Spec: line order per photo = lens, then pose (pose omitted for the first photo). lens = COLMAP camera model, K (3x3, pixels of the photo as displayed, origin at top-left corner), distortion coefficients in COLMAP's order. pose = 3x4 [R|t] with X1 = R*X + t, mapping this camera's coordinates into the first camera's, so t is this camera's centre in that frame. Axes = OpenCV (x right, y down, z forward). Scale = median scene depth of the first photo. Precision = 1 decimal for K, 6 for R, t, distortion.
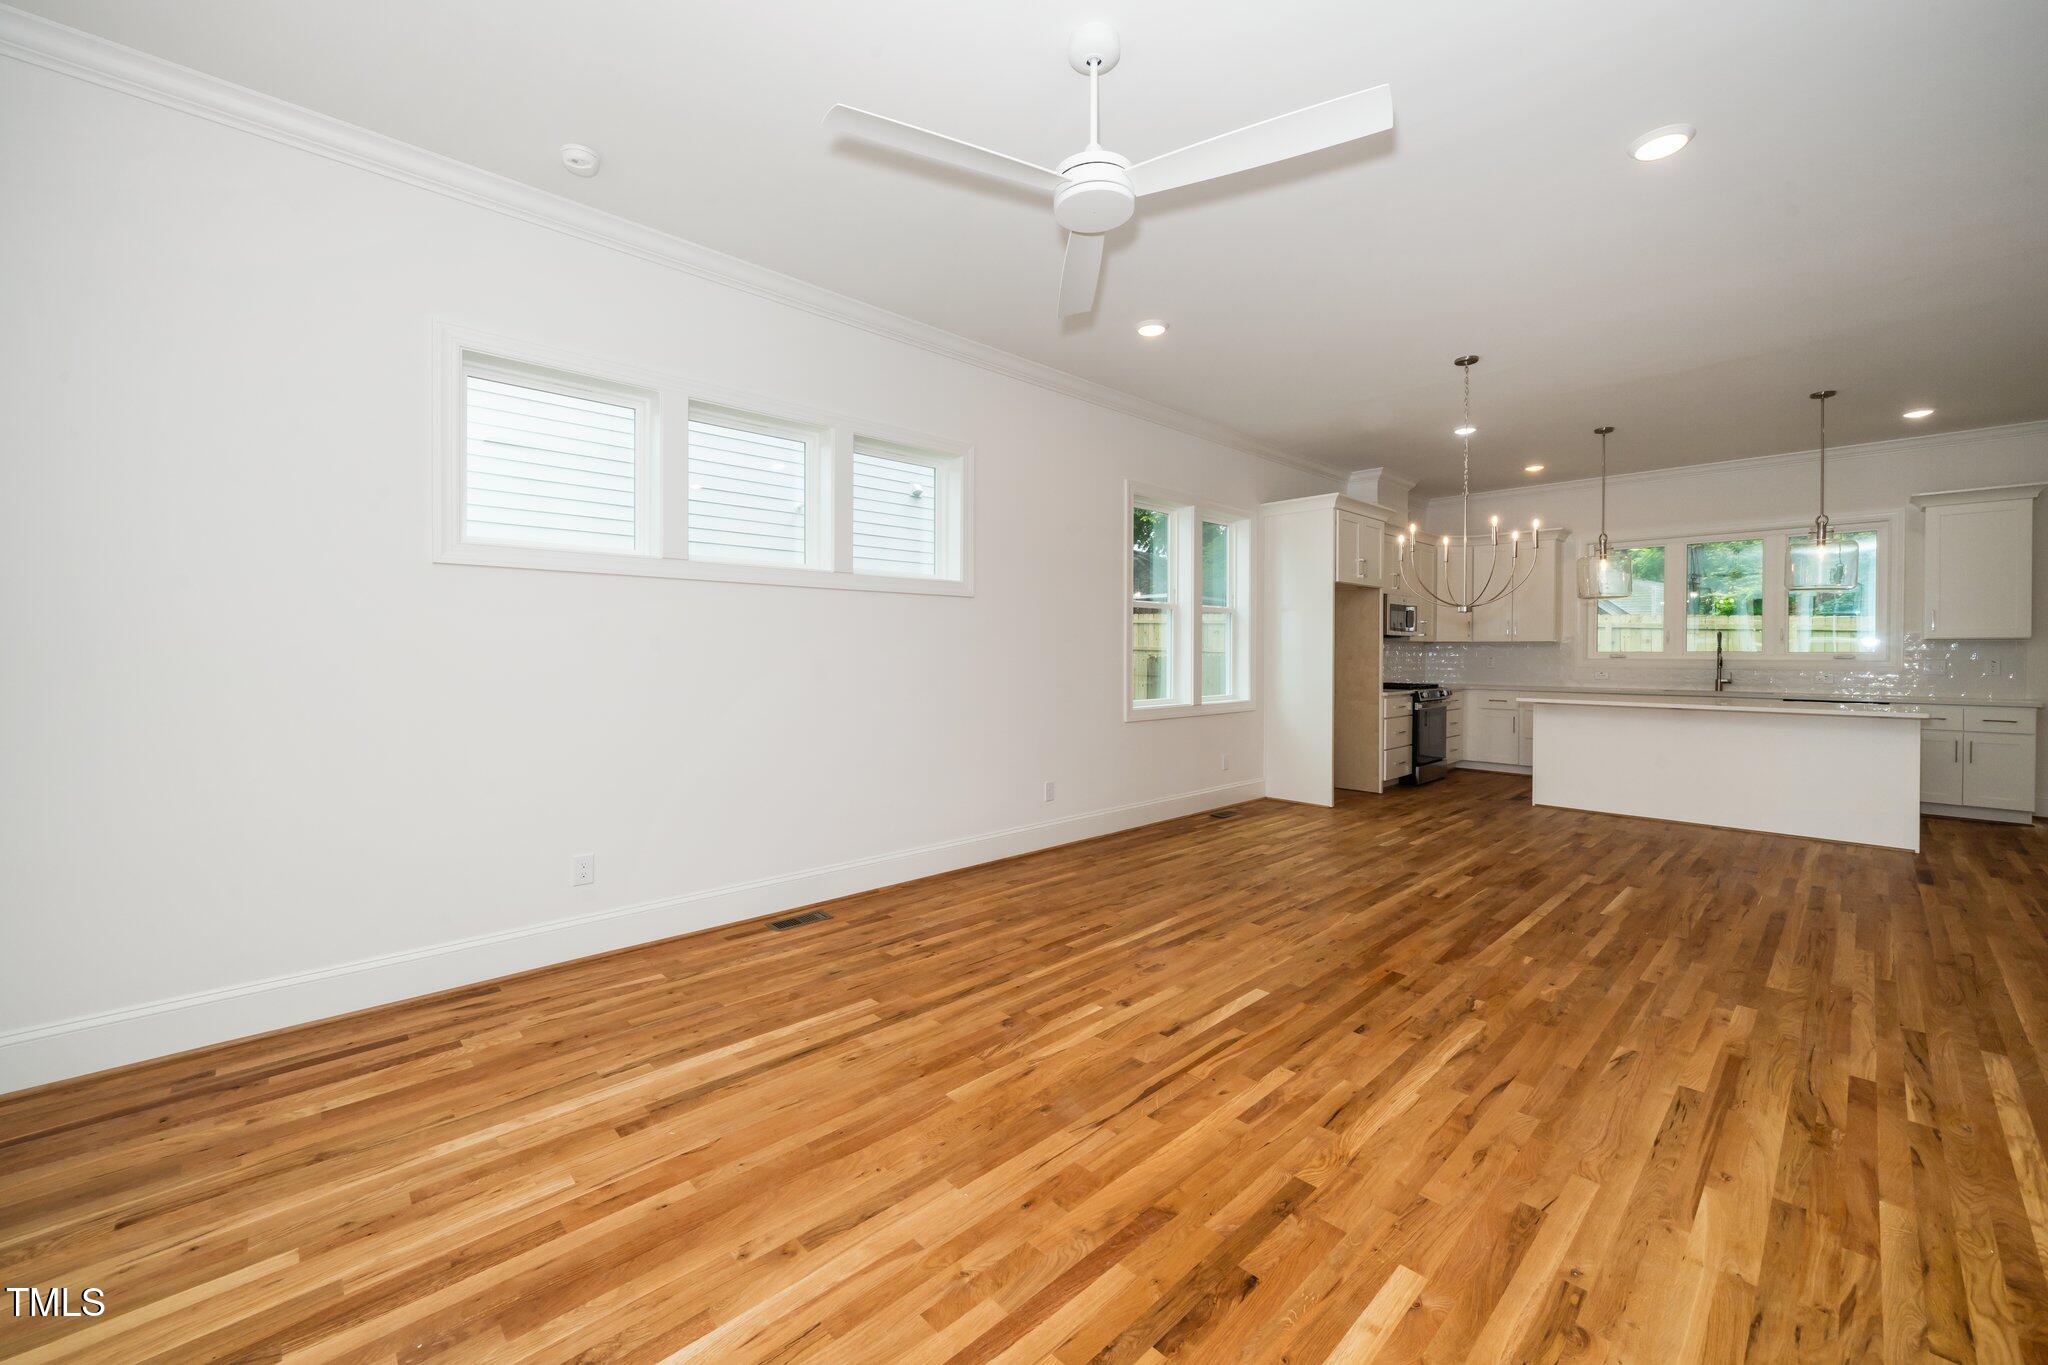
lens RADIAL K [[898.2, 0, 990.6], [0, 898.2, 655.7], [0, 0, 1]] dist [-0.004169, -0.000025]
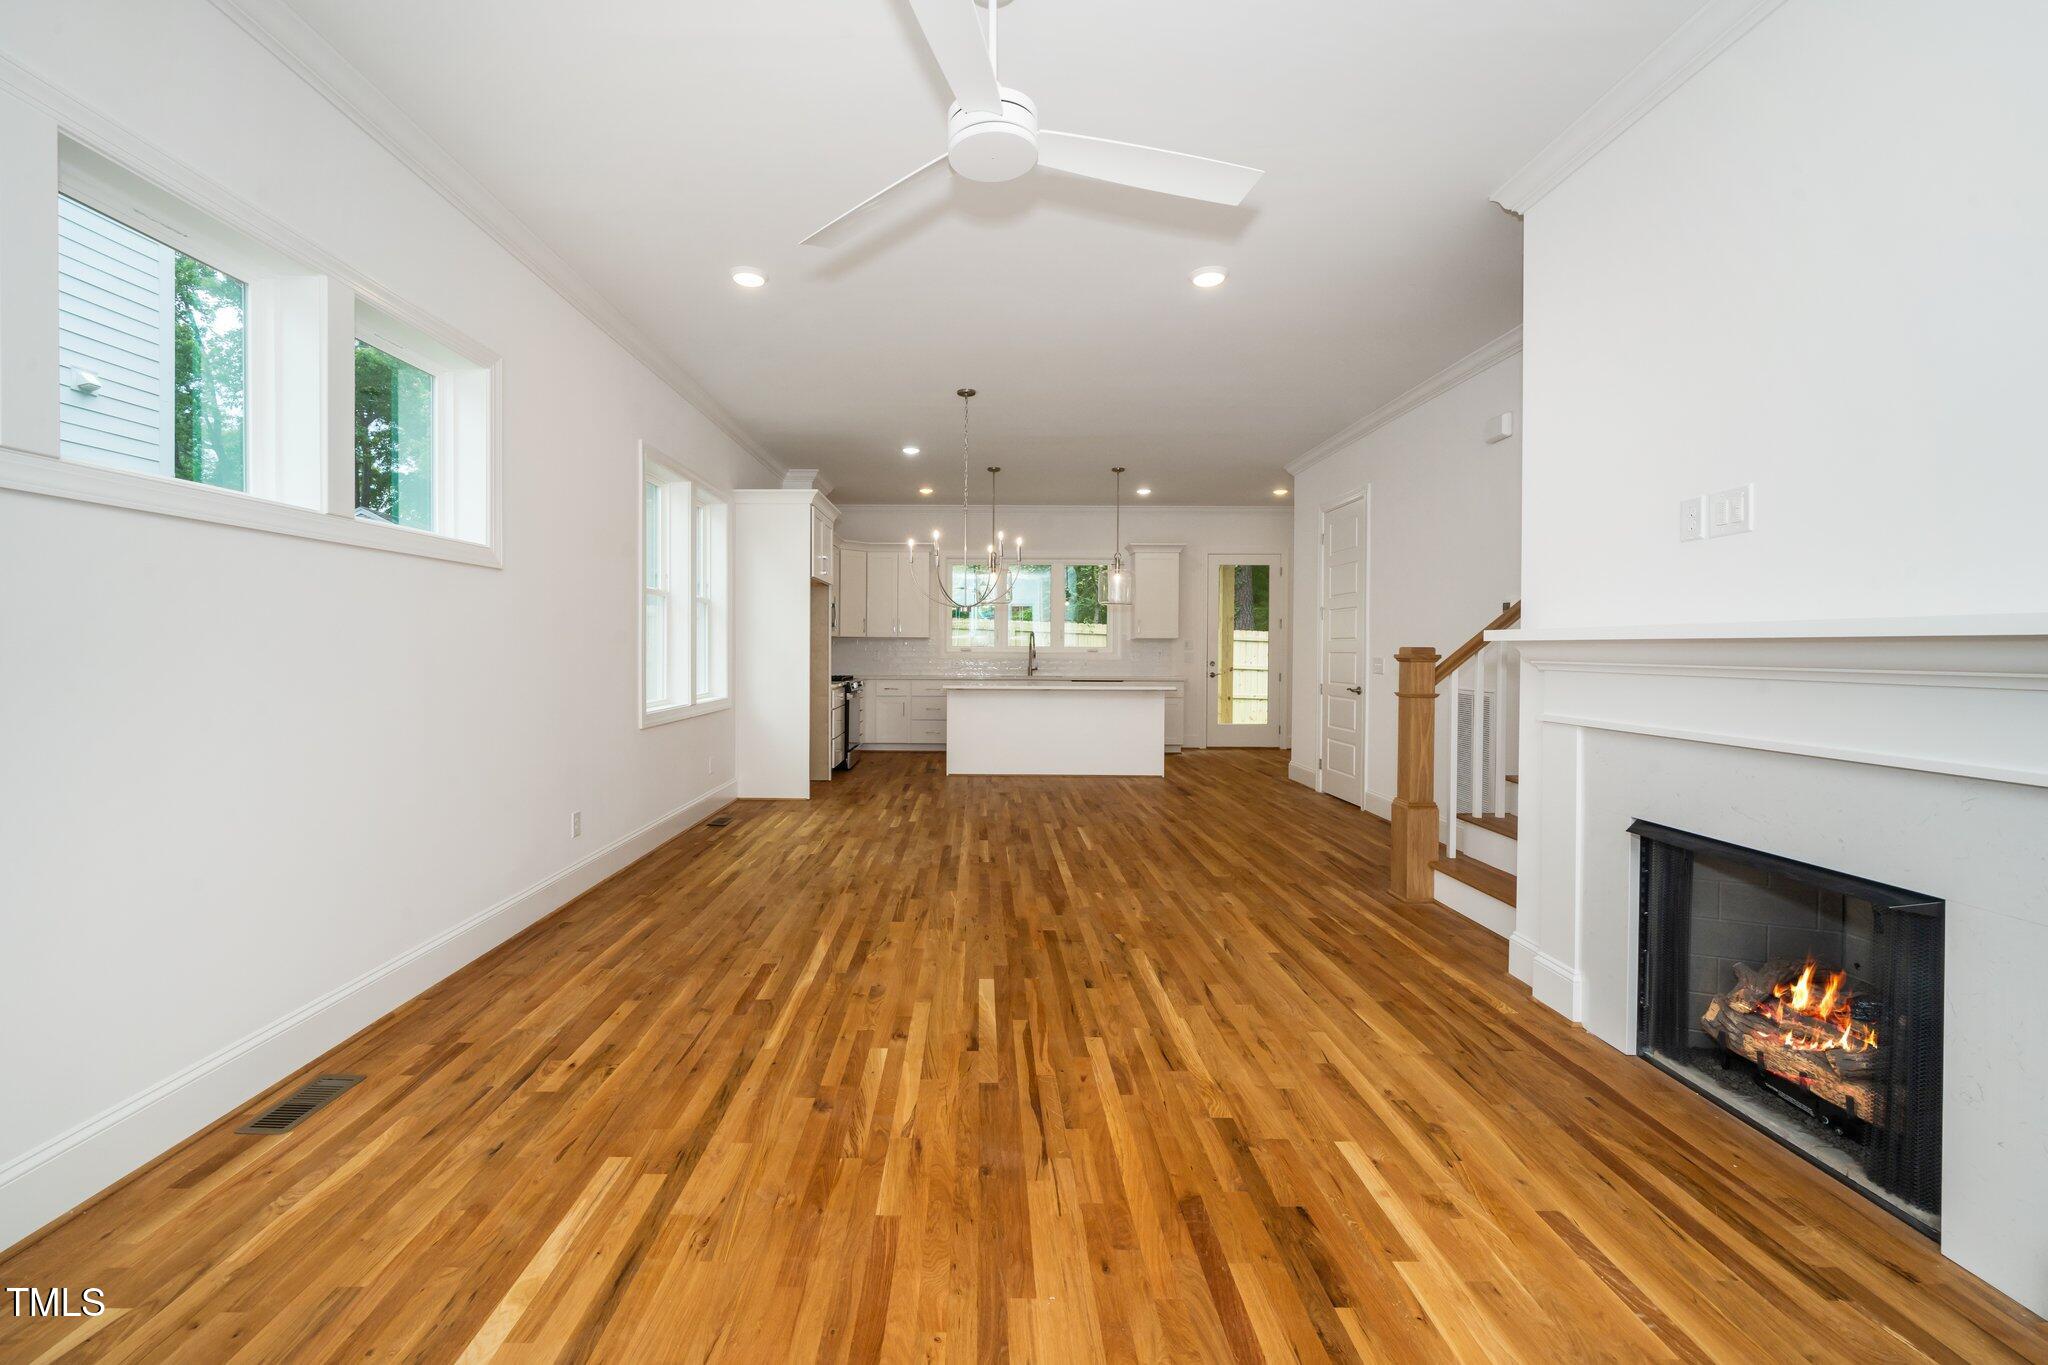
lens RADIAL K [[863.2, 0, 1071.1], [0, 863.2, 688.1], [0, 0, 1]] dist [-0.007532, 0.000583]
pose [[0.628071, -0.035743, 0.777335, -0.391470], [-0.001578, 0.998884, 0.047205, -0.008779], [-0.778154, -0.030875, 0.627314, 0.307379]]
